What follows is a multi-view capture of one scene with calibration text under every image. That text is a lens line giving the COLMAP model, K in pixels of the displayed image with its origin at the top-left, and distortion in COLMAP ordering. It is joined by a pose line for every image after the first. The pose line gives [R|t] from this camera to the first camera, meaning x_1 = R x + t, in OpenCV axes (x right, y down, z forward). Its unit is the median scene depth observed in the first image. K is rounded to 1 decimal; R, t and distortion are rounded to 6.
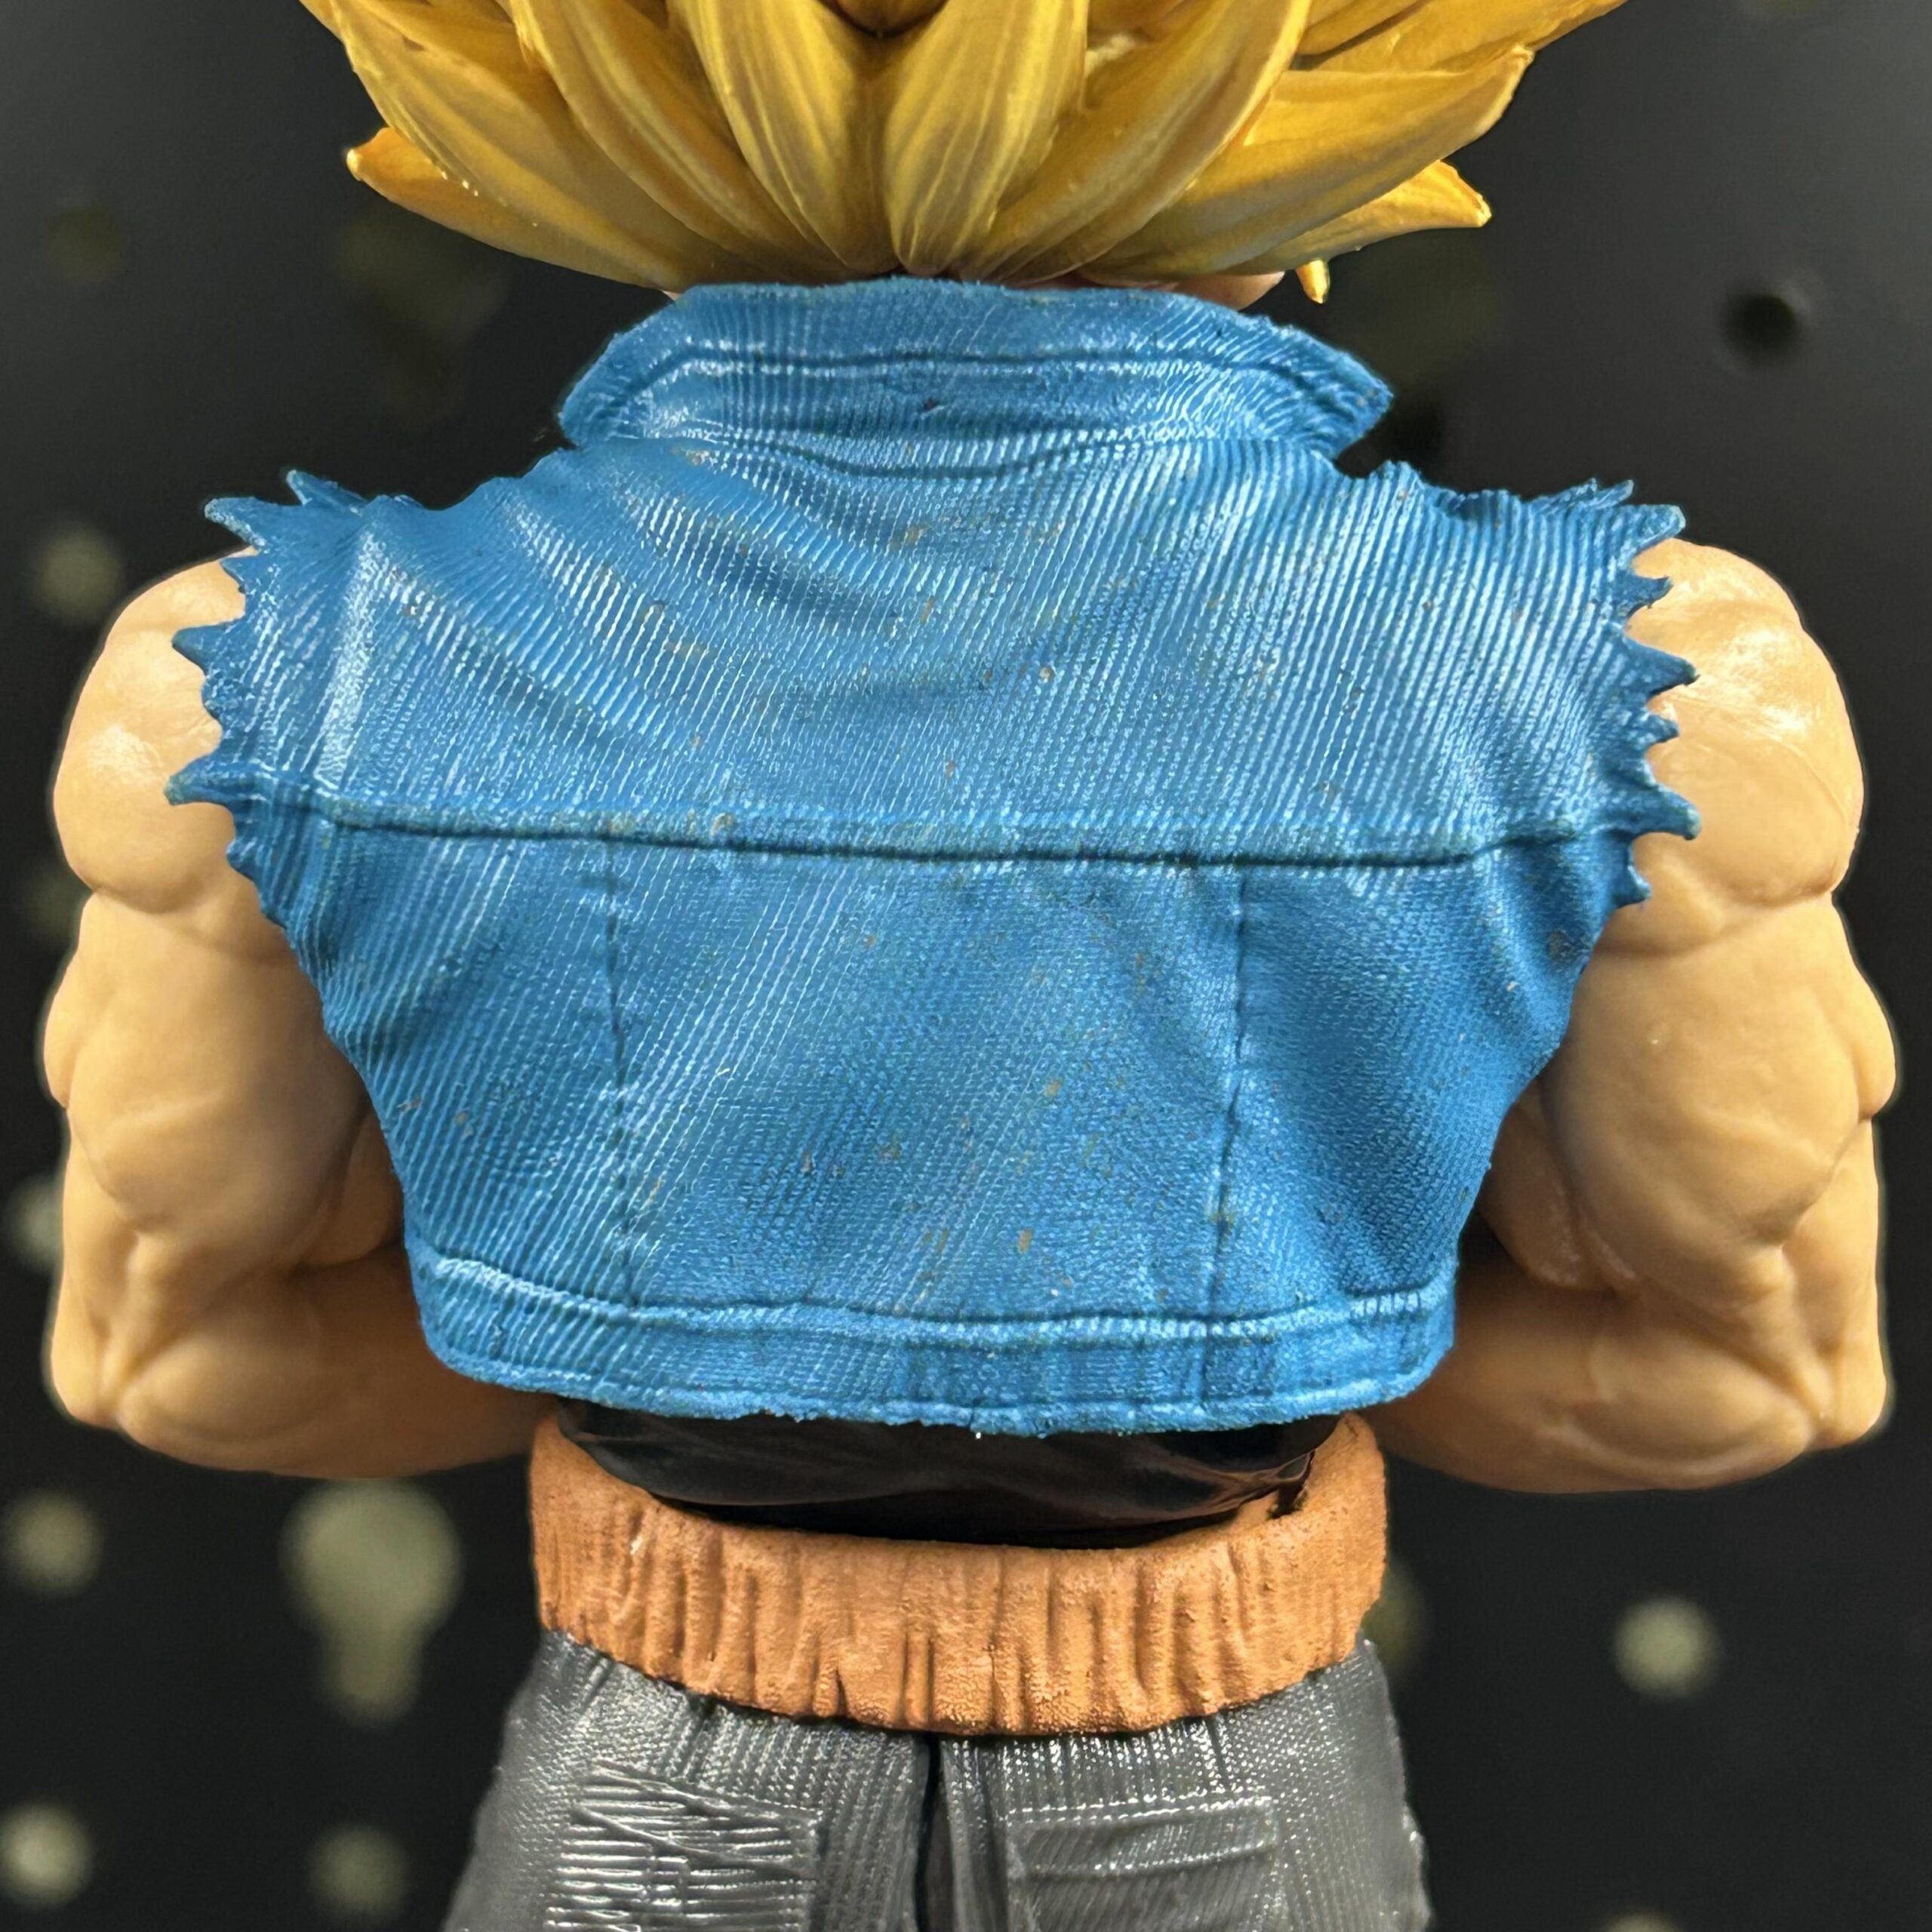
lens RADIAL K [[4991.5, 0, 921.9], [0, 4991.5, 933.0], [0, 0, 1]] dist [0.165068, -0.132801]
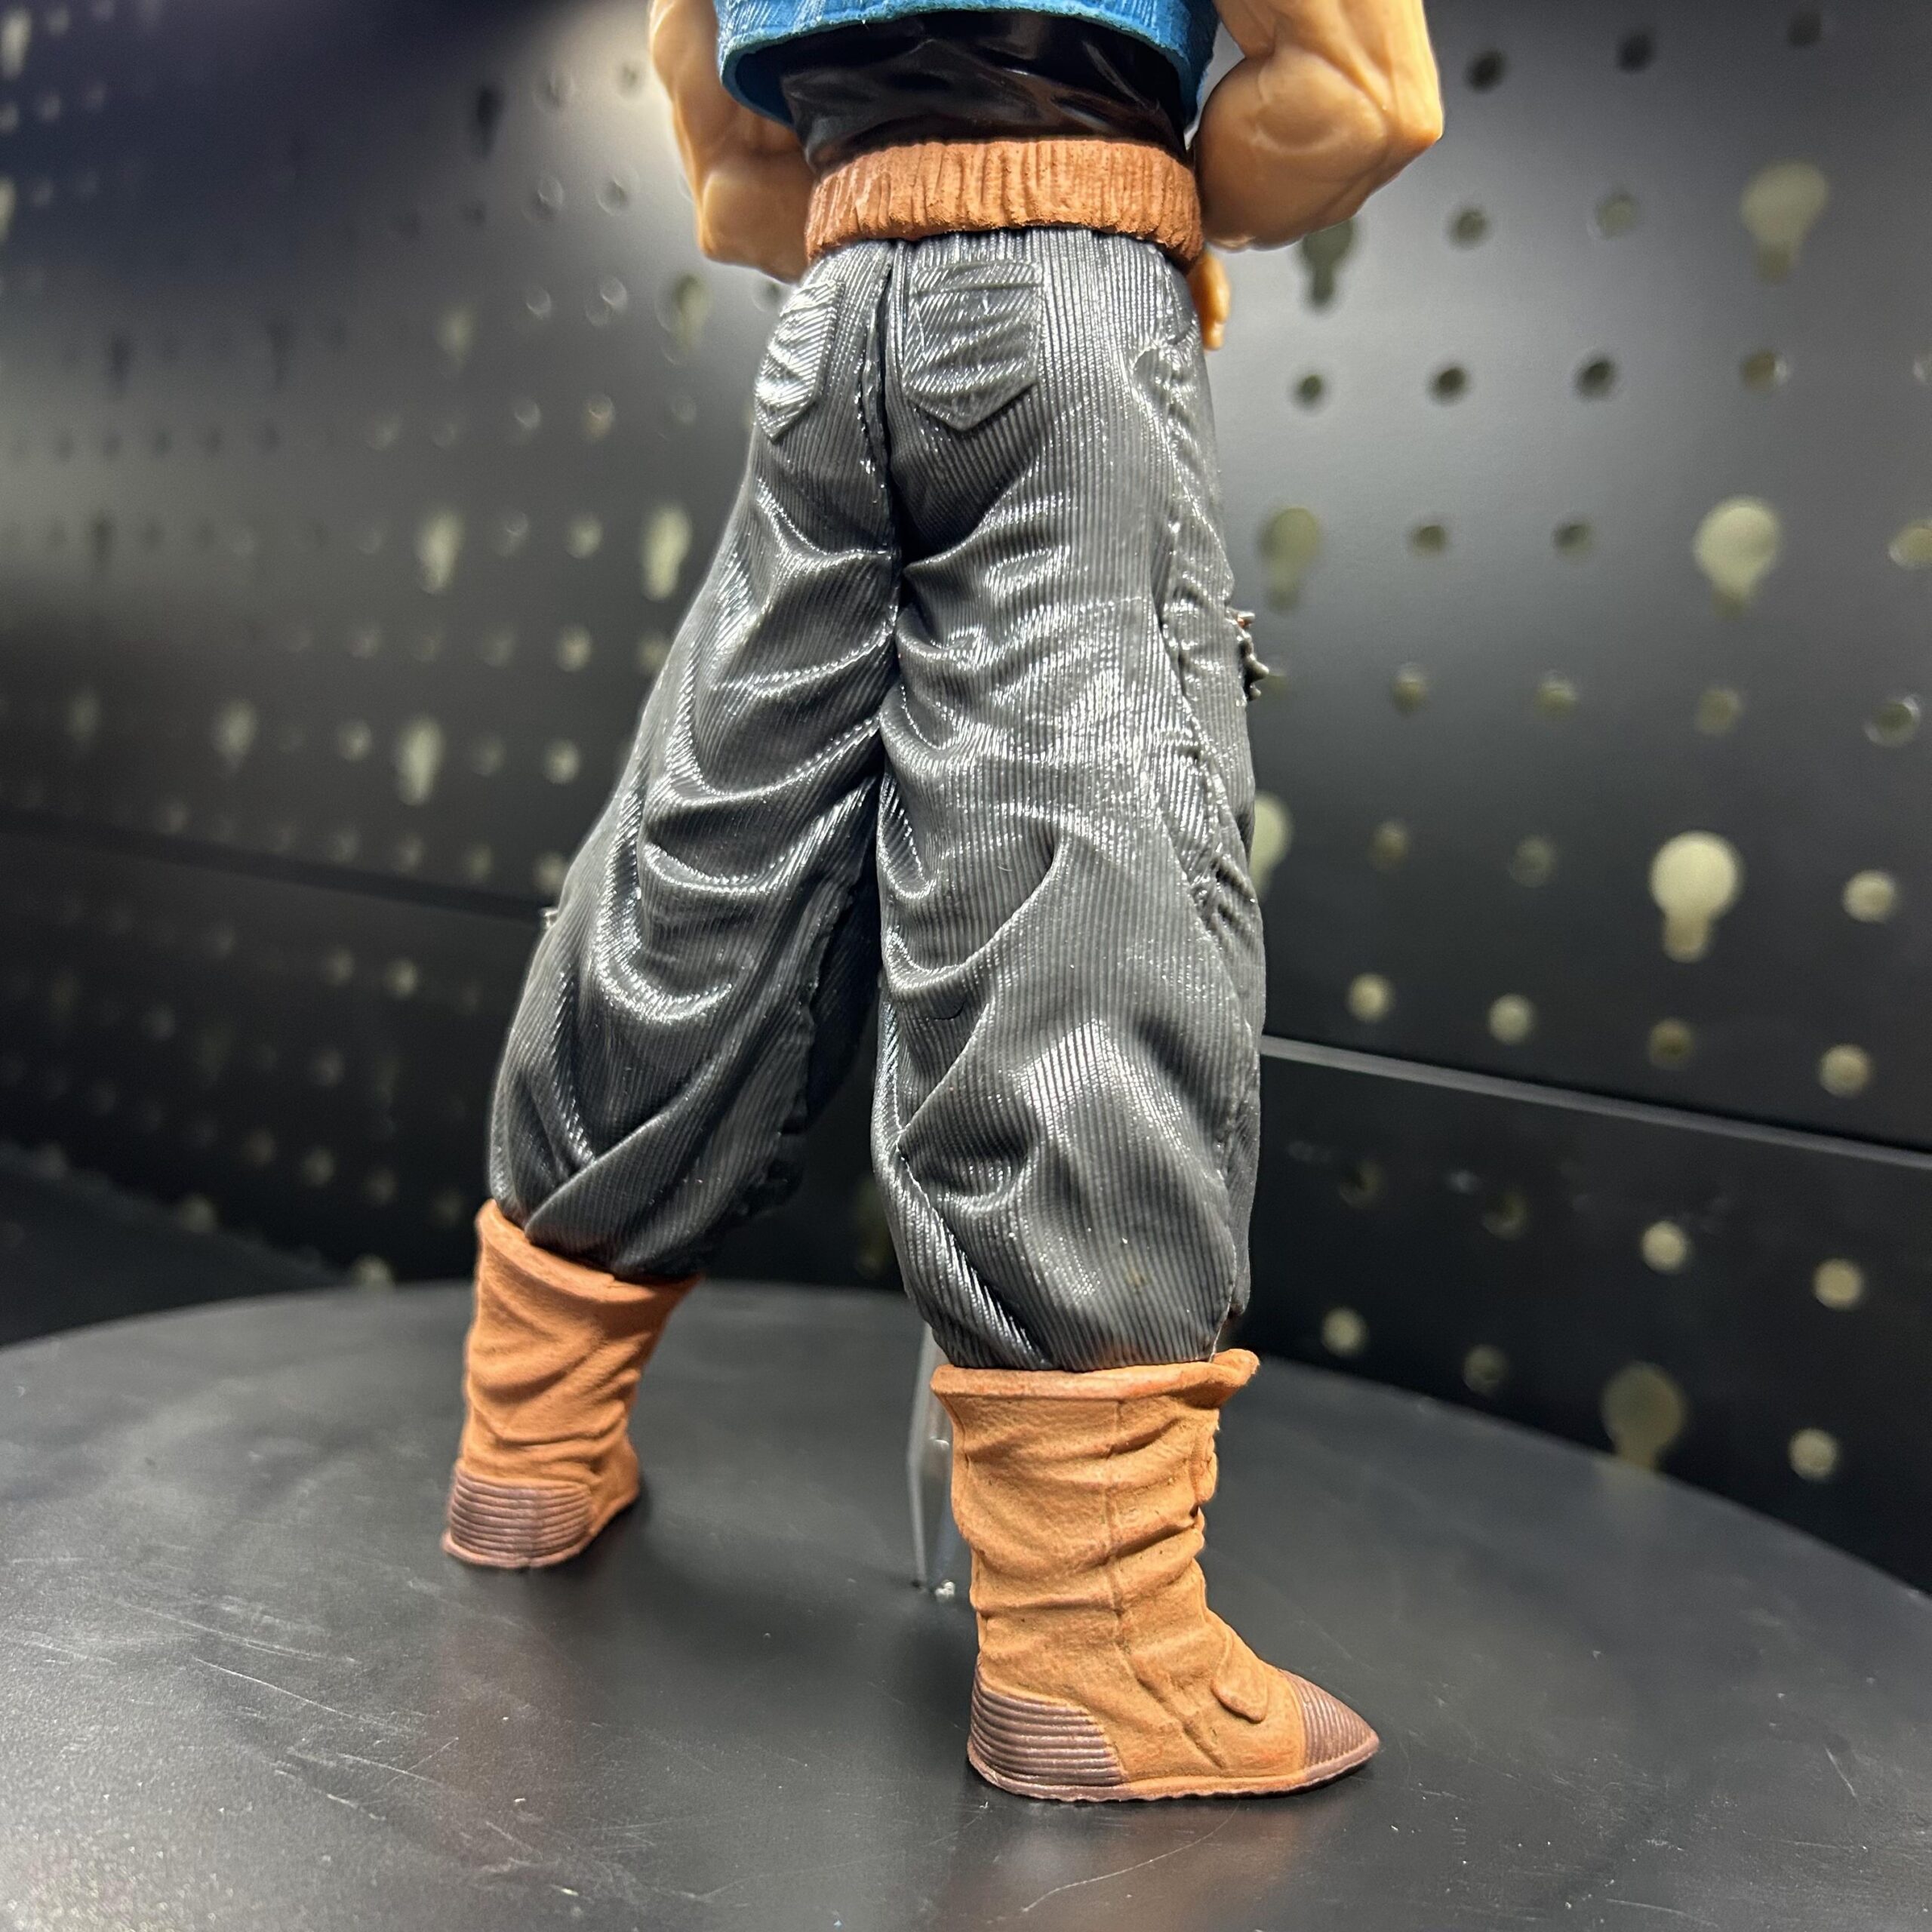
lens RADIAL K [[1957.3, 0, 948.5], [0, 1957.3, 967.7], [0, 0, 1]] dist [0.142329, -0.522867]
pose [[0.836217, 0.081993, -0.542235, 0.515922], [-0.154610, 0.983899, -0.089656, 0.554222], [0.526153, 0.158807, 0.835430, 0.389220]]
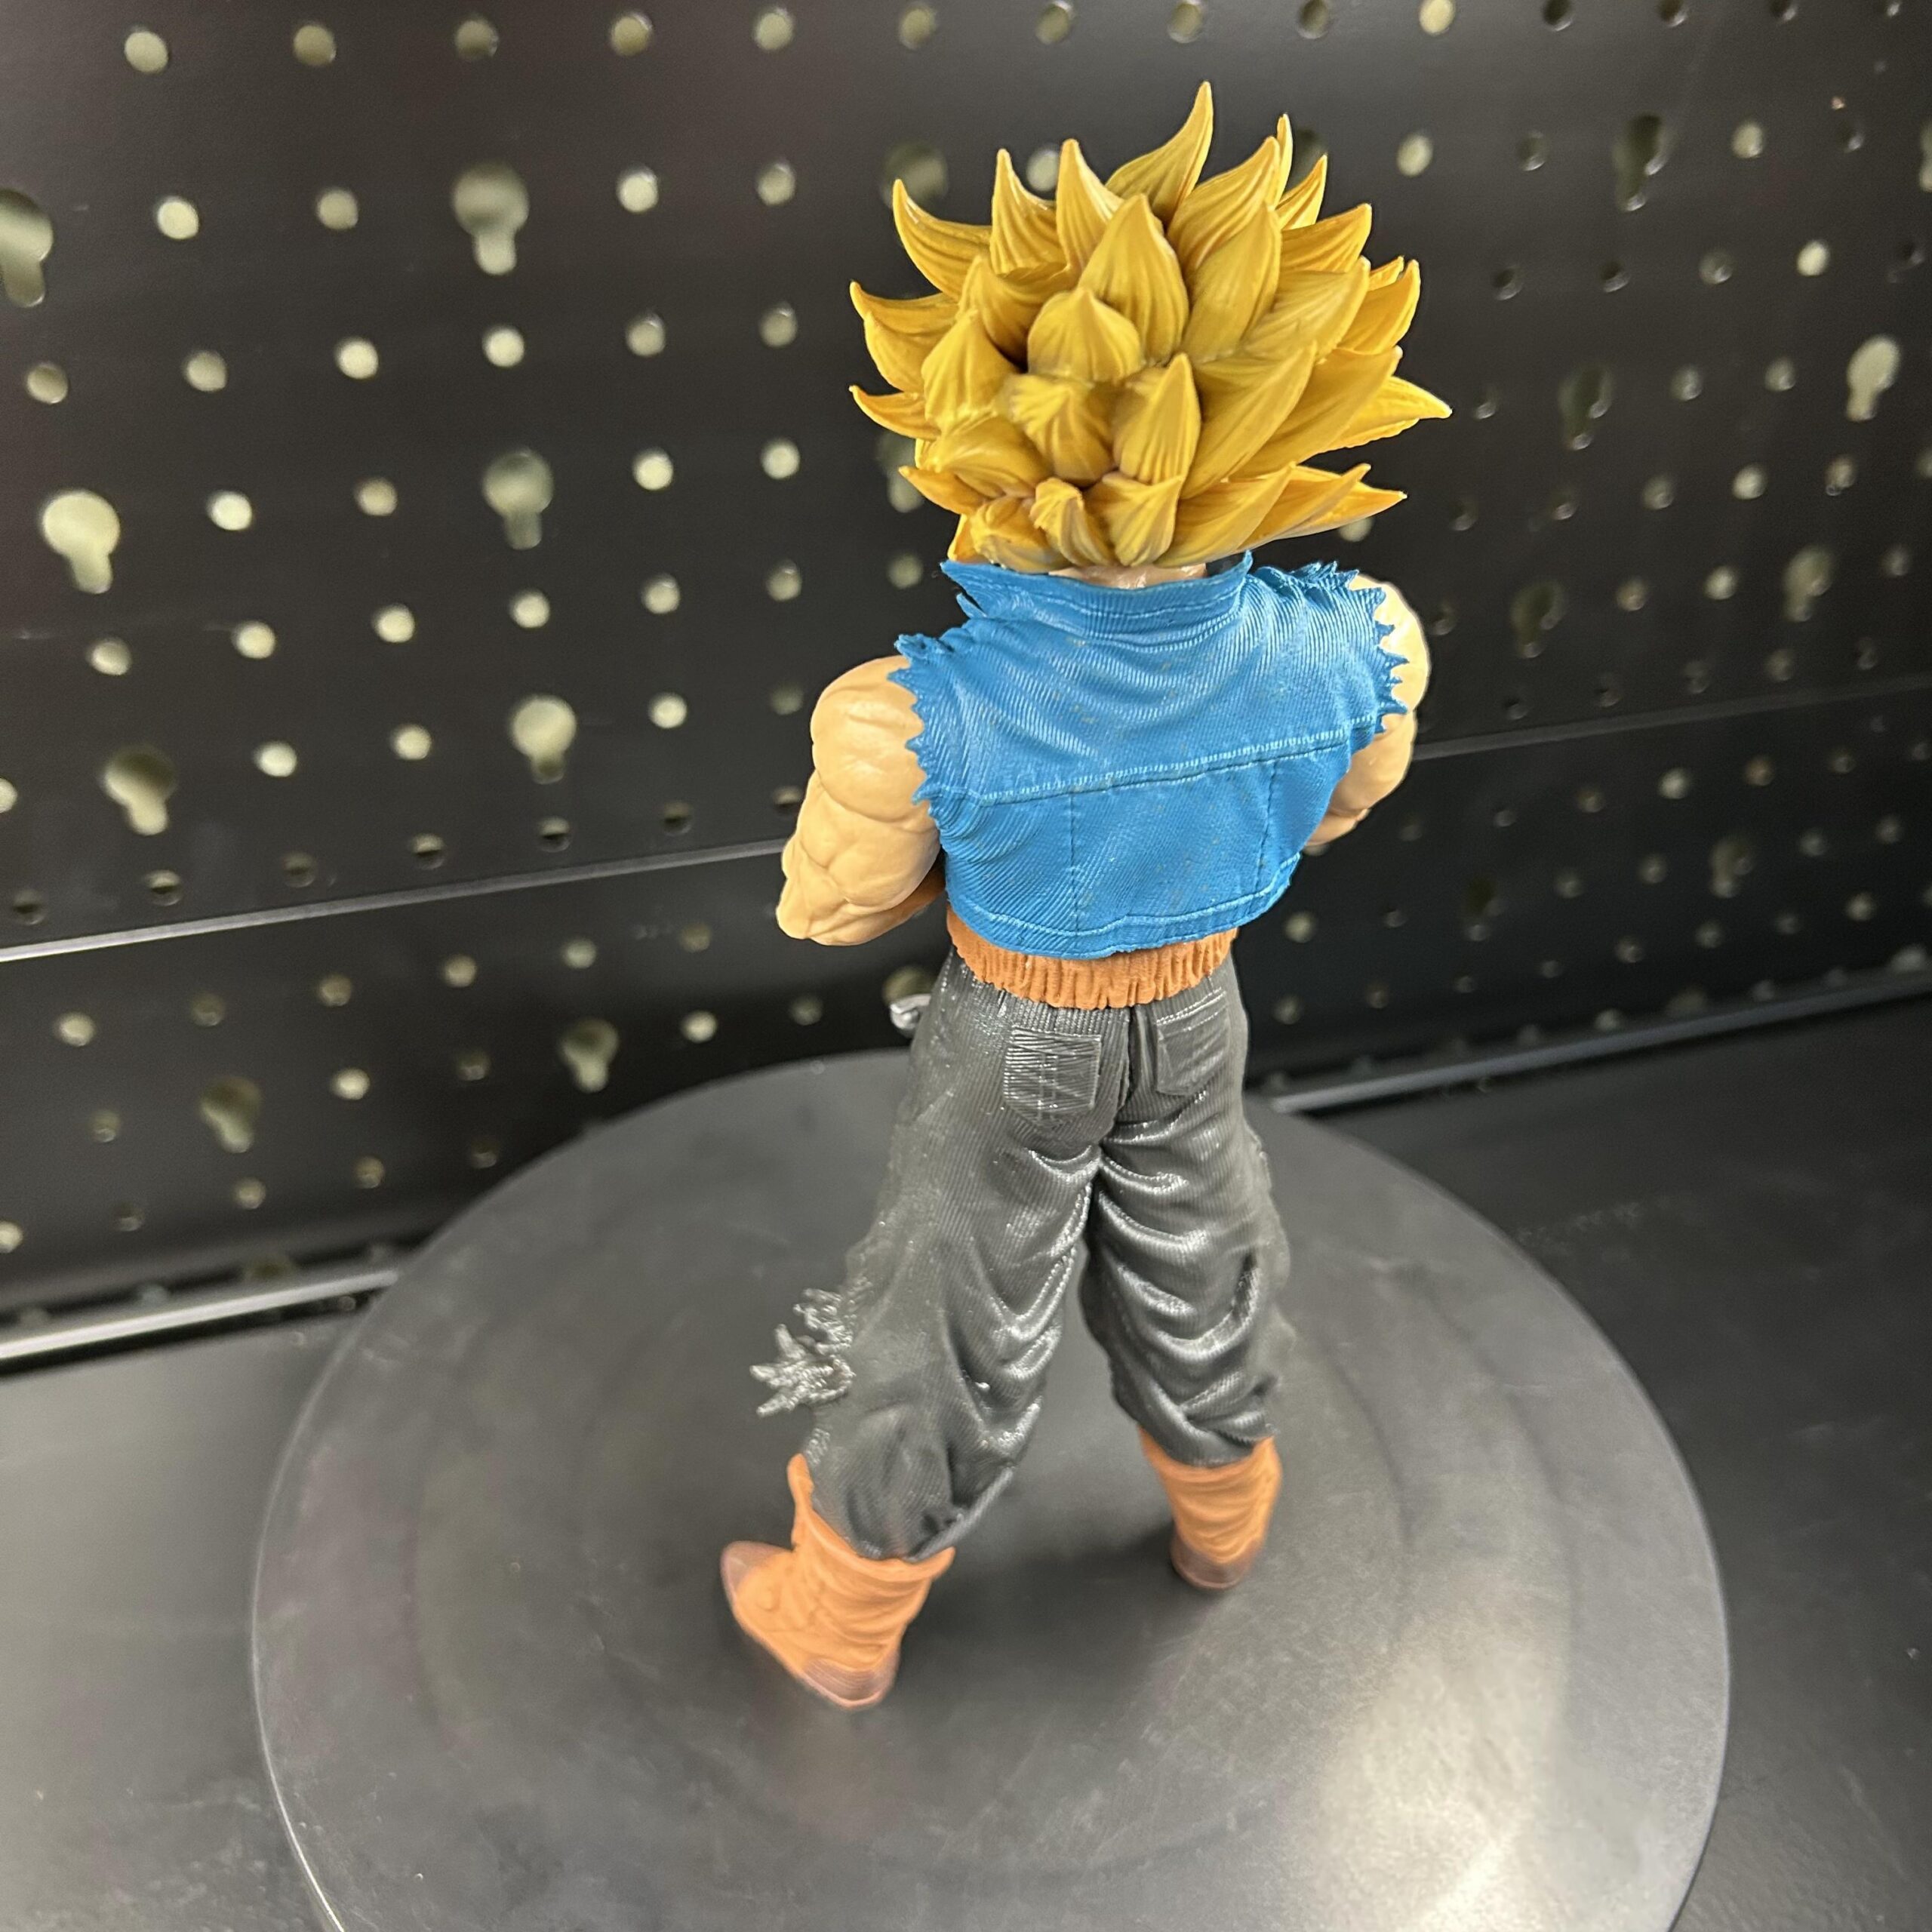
lens RADIAL K [[1957.3, 0, 948.5], [0, 1957.3, 967.7], [0, 0, 1]] dist [0.142329, -0.522867]
pose [[0.929413, -0.232161, 0.286867, -0.458134], [0.071740, 0.876162, 0.476649, -0.454760], [-0.362001, -0.422423, 0.830971, 0.065338]]
